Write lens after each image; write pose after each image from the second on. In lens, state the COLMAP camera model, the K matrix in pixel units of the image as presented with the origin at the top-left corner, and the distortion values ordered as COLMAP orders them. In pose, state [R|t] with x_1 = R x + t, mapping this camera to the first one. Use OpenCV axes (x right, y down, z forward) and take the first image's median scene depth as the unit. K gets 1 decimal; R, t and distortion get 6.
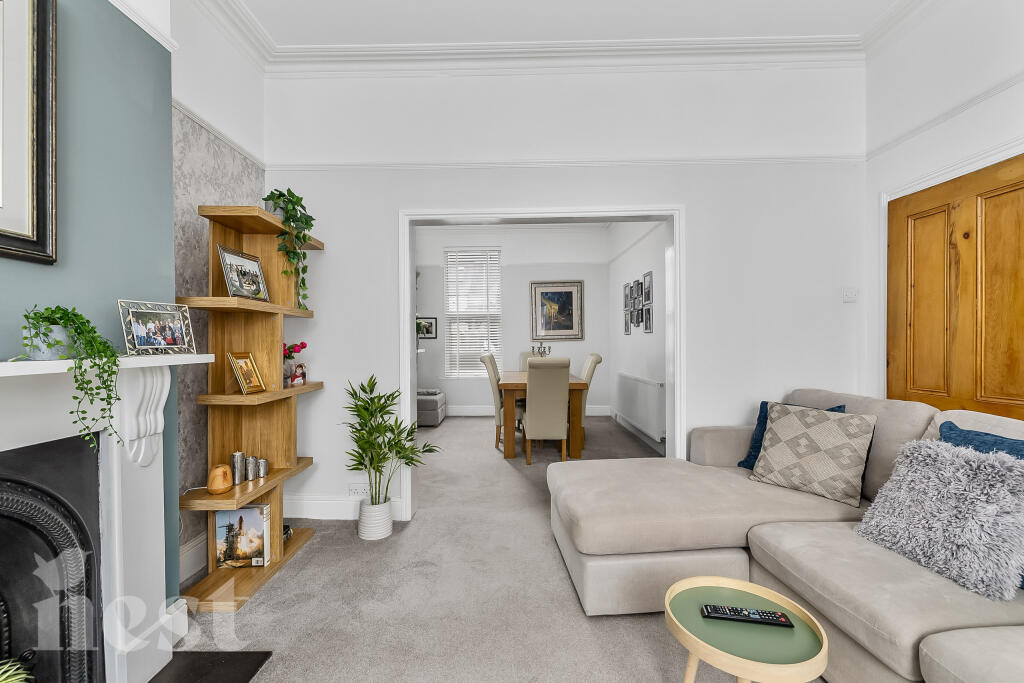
lens RADIAL K [[432.9, 0, 509.8], [0, 432.9, 350.6], [0, 0, 1]] dist [-0.002133, 0.000135]
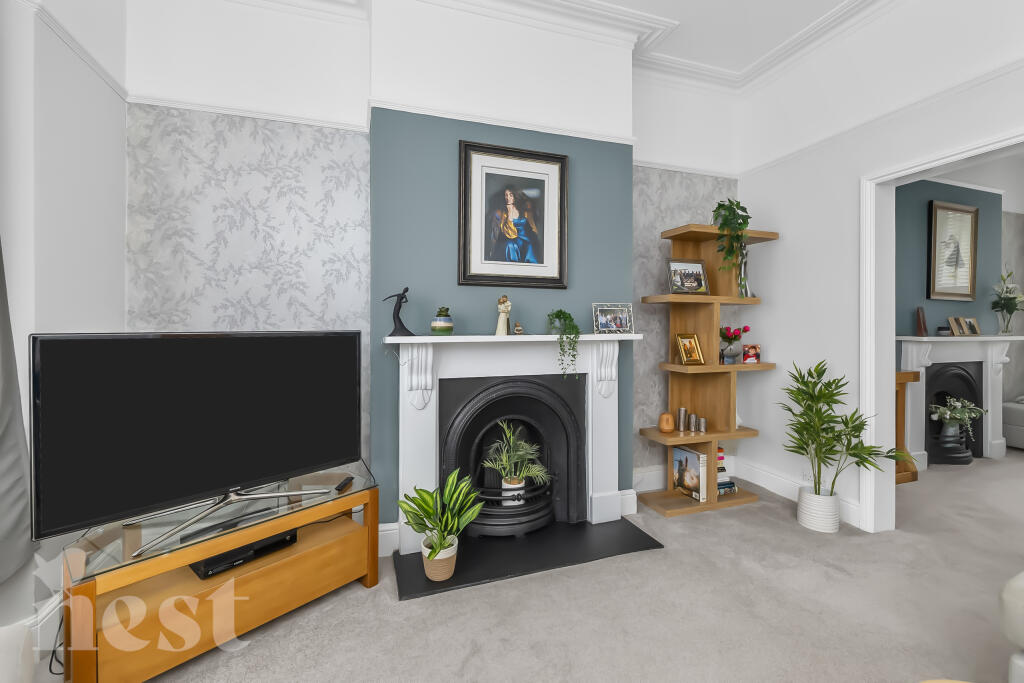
lens RADIAL K [[432.9, 0, 504.0], [0, 432.9, 330.6], [0, 0, 1]] dist [-0.002133, 0.000135]
pose [[0.322967, 0.009230, -0.946365, 0.455089], [-0.016436, 0.999856, 0.004142, -0.001948], [0.946267, 0.014217, 0.323072, 0.031064]]
